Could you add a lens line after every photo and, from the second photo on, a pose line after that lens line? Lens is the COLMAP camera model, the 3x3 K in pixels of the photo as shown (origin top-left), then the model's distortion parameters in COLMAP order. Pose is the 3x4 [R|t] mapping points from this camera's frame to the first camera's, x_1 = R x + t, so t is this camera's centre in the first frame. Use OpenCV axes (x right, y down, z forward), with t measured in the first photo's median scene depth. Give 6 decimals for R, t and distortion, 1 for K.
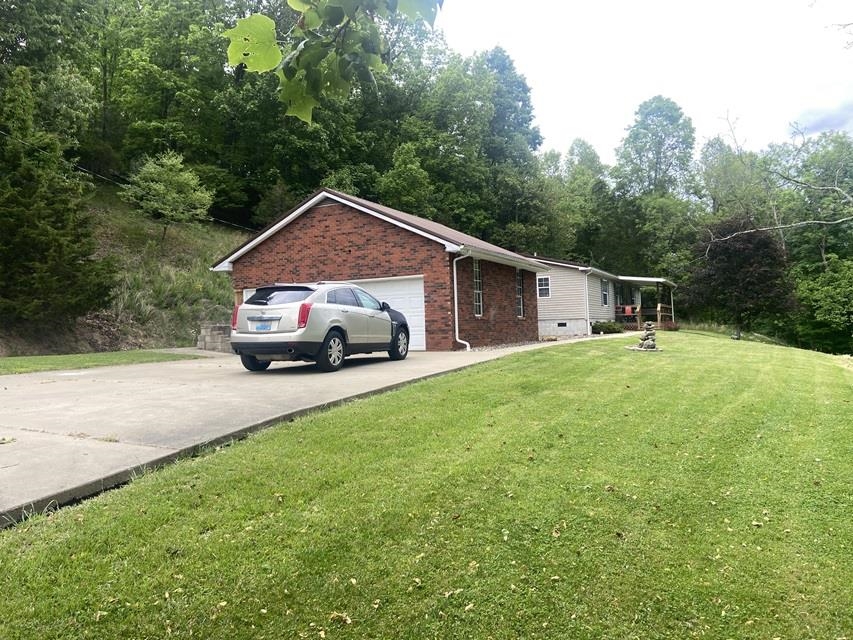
lens RADIAL K [[647.6, 0, 423.0], [0, 647.6, 315.7], [0, 0, 1]] dist [0.086910, -0.008535]
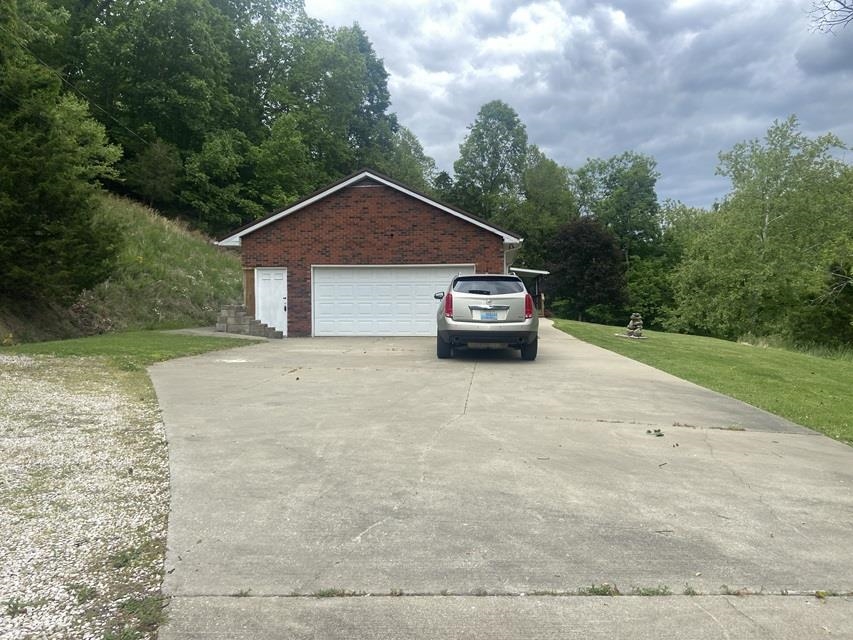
lens RADIAL K [[647.6, 0, 422.9], [0, 647.6, 321.3], [0, 0, 1]] dist [0.086910, -0.008535]
pose [[0.937117, 0.019577, 0.348465, -0.249573], [-0.033282, 0.998888, 0.033387, -0.001744], [-0.347424, -0.042886, 0.936727, 0.030377]]
